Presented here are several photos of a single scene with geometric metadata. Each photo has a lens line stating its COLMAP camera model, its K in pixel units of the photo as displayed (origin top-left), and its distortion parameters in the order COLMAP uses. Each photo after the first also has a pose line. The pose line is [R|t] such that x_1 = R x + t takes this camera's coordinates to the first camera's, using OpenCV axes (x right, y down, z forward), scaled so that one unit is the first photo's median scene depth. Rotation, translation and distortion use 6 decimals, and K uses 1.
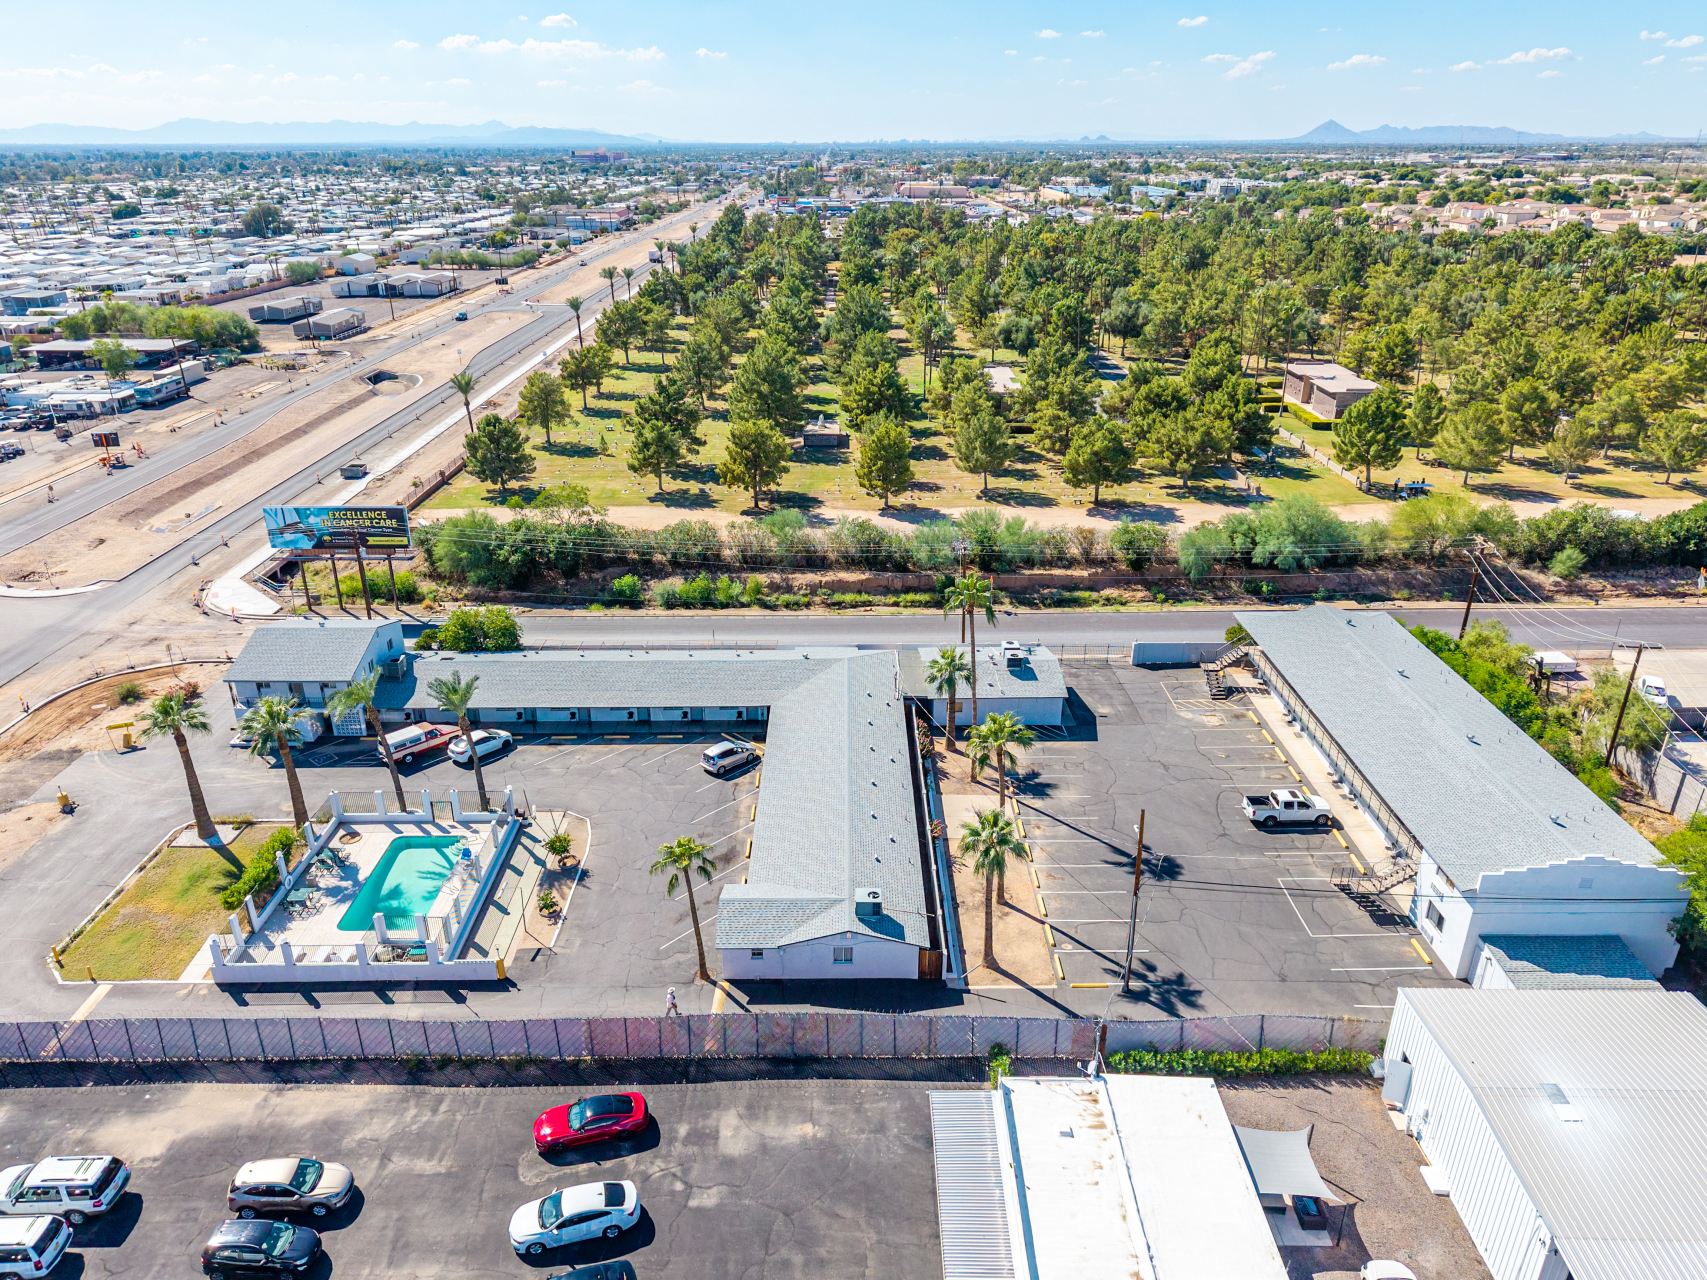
lens RADIAL K [[1146.9, 0, 844.4], [0, 1146.9, 628.3], [0, 0, 1]] dist [0.040033, -0.057737]
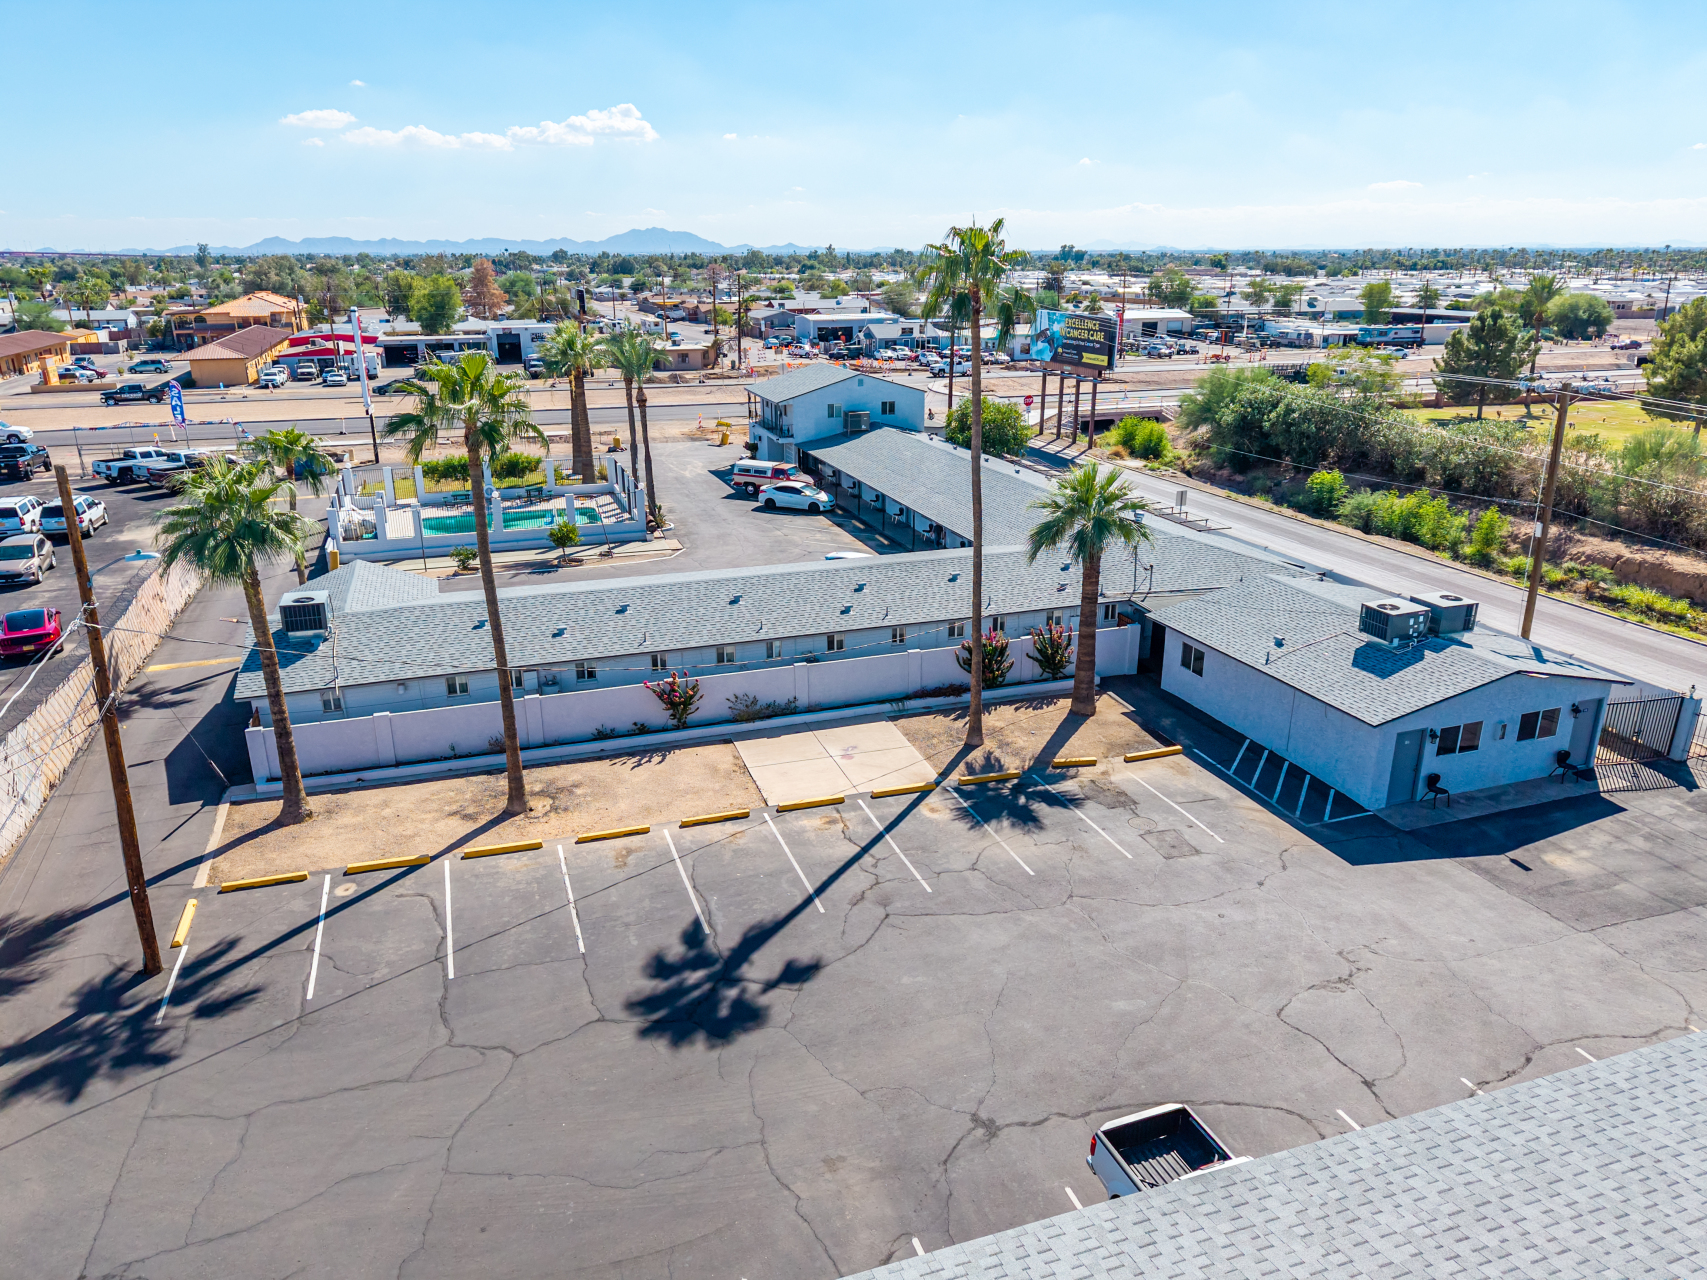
lens RADIAL K [[1146.9, 0, 844.4], [0, 1146.9, 628.3], [0, 0, 1]] dist [0.040033, -0.057737]
pose [[0.314490, 0.295253, -0.902176, 0.466882], [-0.364408, 0.915130, 0.172463, 0.032740], [0.876529, 0.274522, 0.395392, 0.735032]]
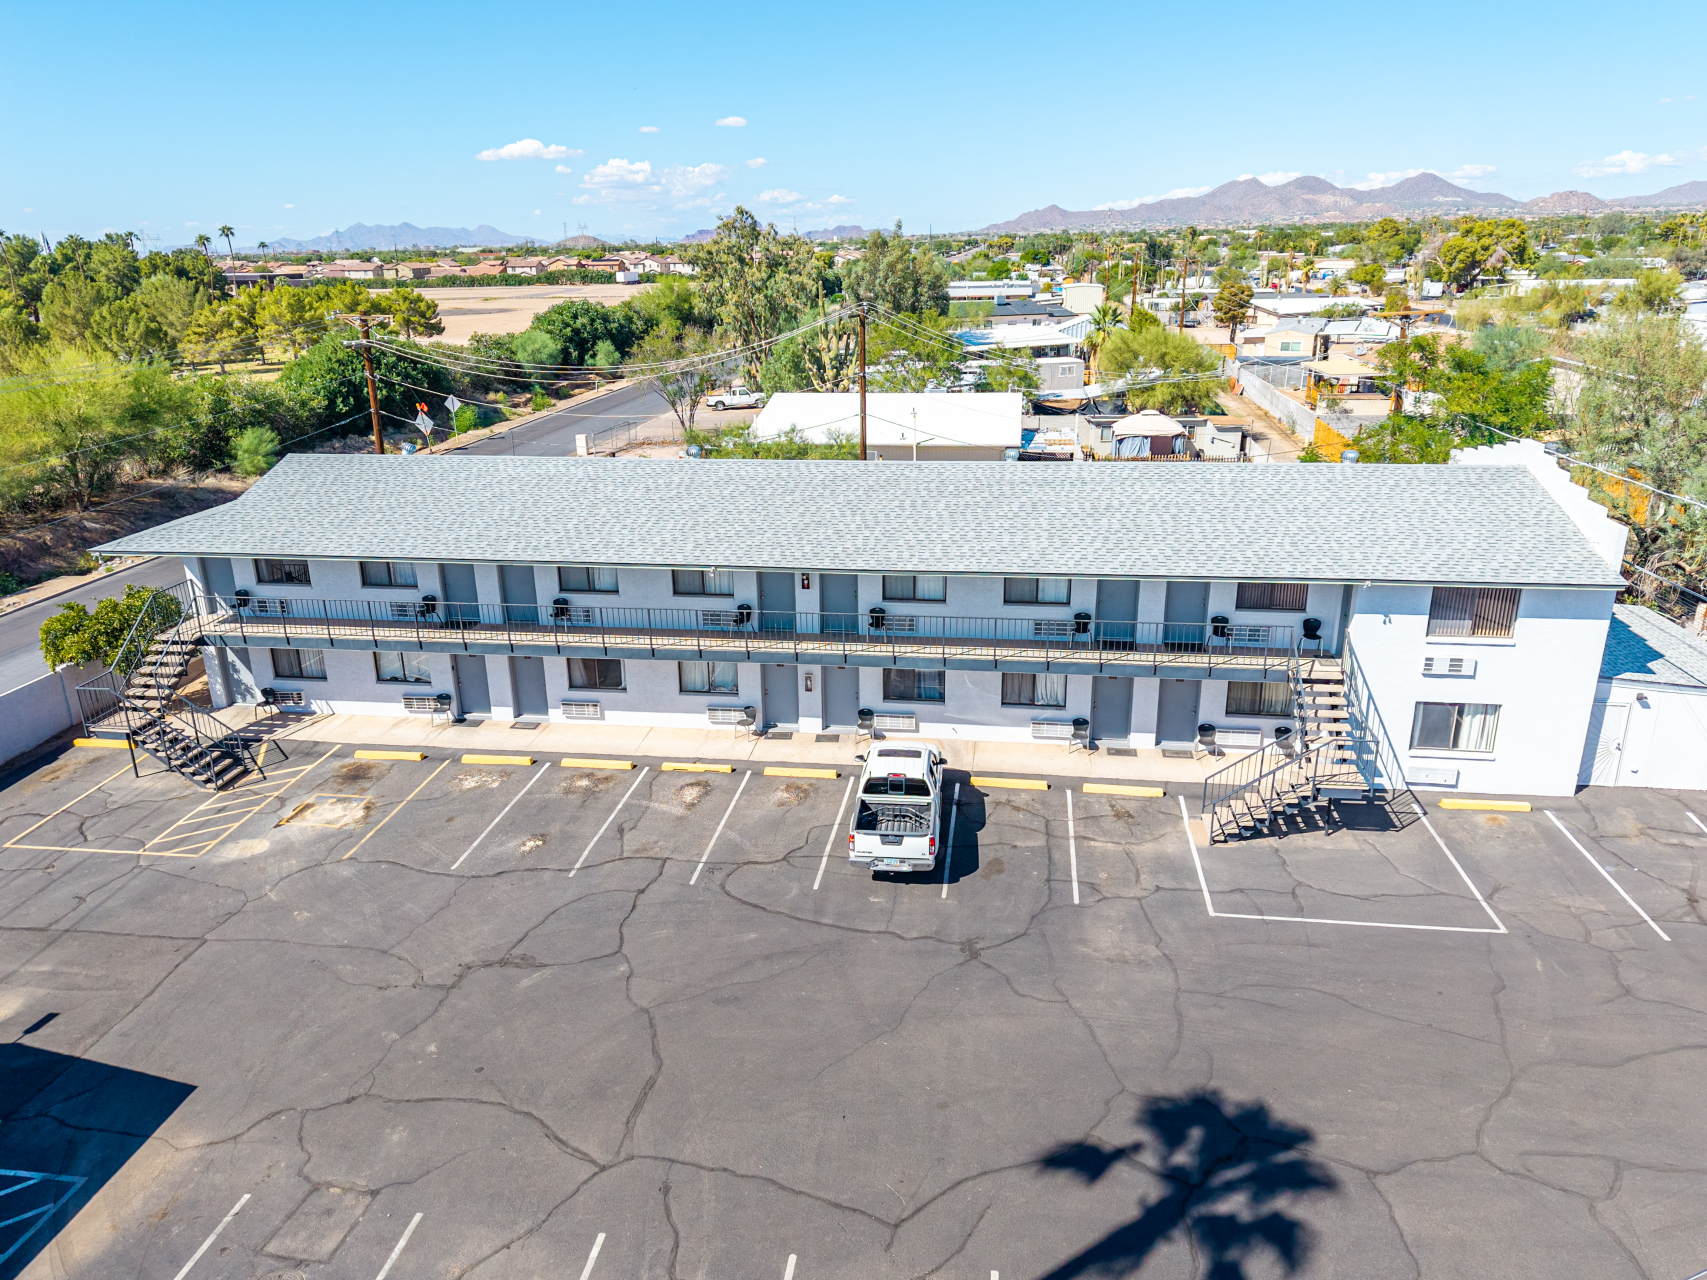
lens RADIAL K [[1179.0, 0, 855.5], [0, 1179.0, 602.7], [0, 0, 1]] dist [0.018268, -0.006429]
pose [[0.139060, -0.285379, 0.948273, 0.048987], [0.399632, 0.892313, 0.209934, 0.017878], [-0.906067, 0.349767, 0.238131, 0.815089]]
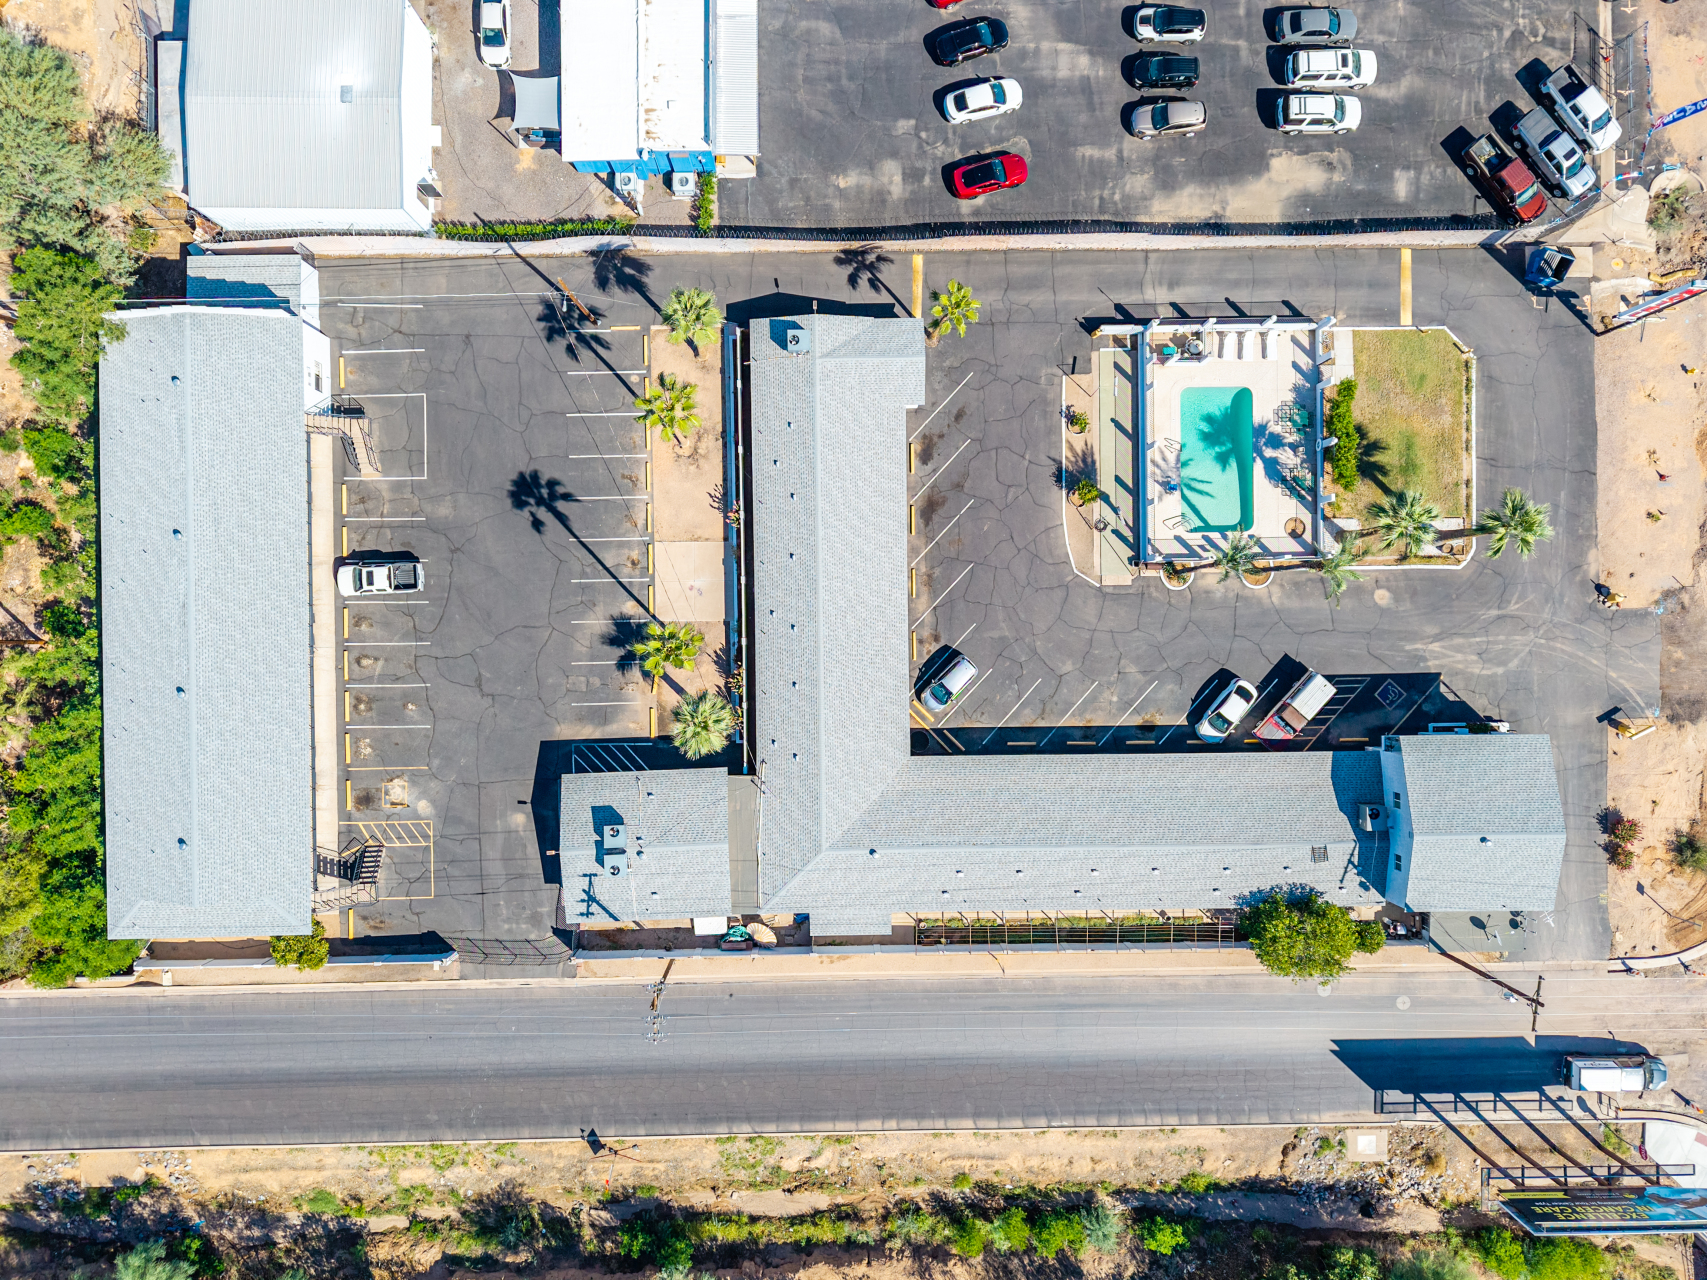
lens RADIAL K [[1163.1, 0, 843.8], [0, 1163.1, 635.7], [0, 0, 1]] dist [0.038147, -0.044485]
pose [[-0.999894, 0.012018, -0.008189, -0.008324], [-0.012258, -0.393532, 0.919229, -0.721136], [0.007825, 0.919233, 0.393637, 0.584580]]
